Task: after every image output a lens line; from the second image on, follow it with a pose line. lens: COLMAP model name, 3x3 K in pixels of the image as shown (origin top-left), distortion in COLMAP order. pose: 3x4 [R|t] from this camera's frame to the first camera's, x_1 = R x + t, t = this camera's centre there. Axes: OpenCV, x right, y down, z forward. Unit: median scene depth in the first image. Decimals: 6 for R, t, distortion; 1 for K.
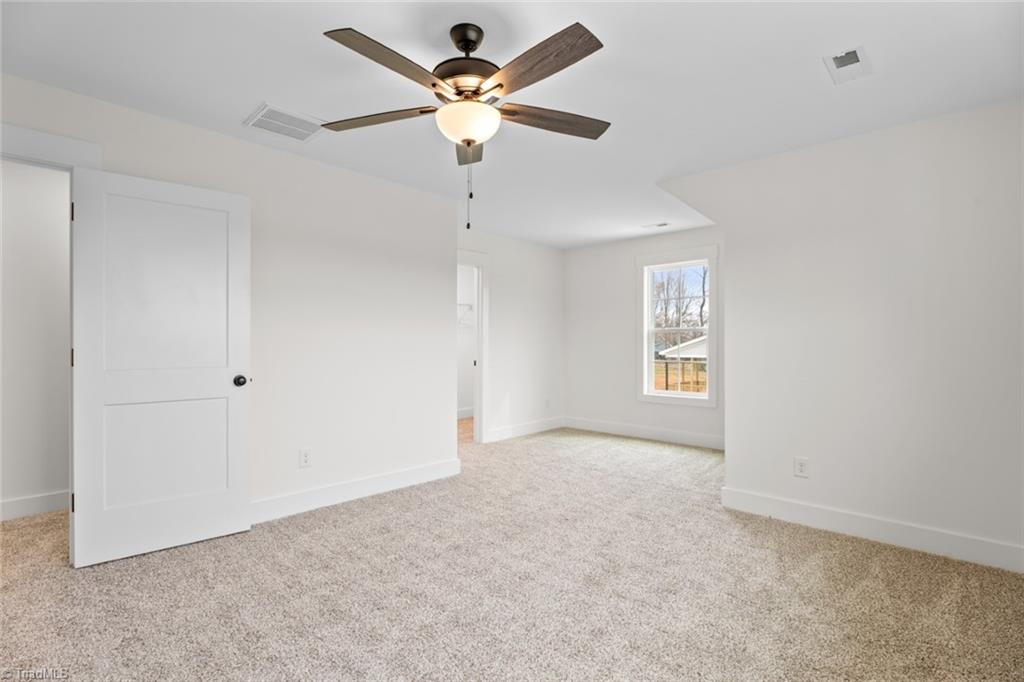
lens RADIAL K [[487.3, 0, 512.0], [0, 487.3, 341.0], [0, 0, 1]] dist [-0.000217, -0.000063]
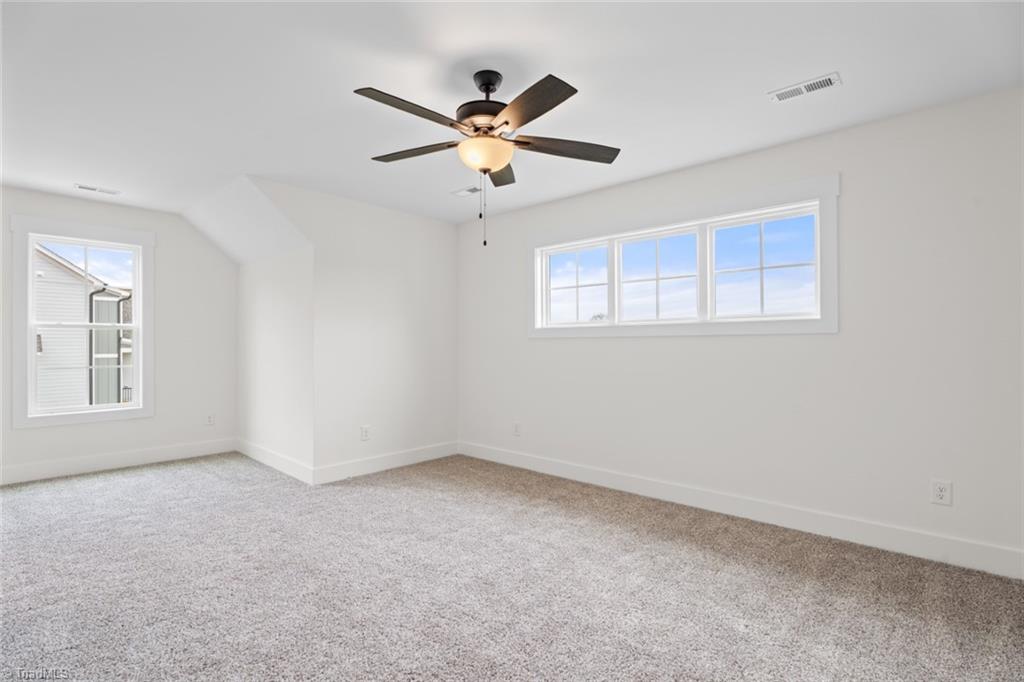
lens RADIAL K [[487.3, 0, 512.0], [0, 487.3, 341.0], [0, 0, 1]] dist [-0.000217, -0.000063]
pose [[0.001629, 0.003737, 0.999992, -0.910013], [0.002399, 0.999990, -0.003741, 0.009139], [-0.999996, 0.002405, 0.001620, 0.689829]]
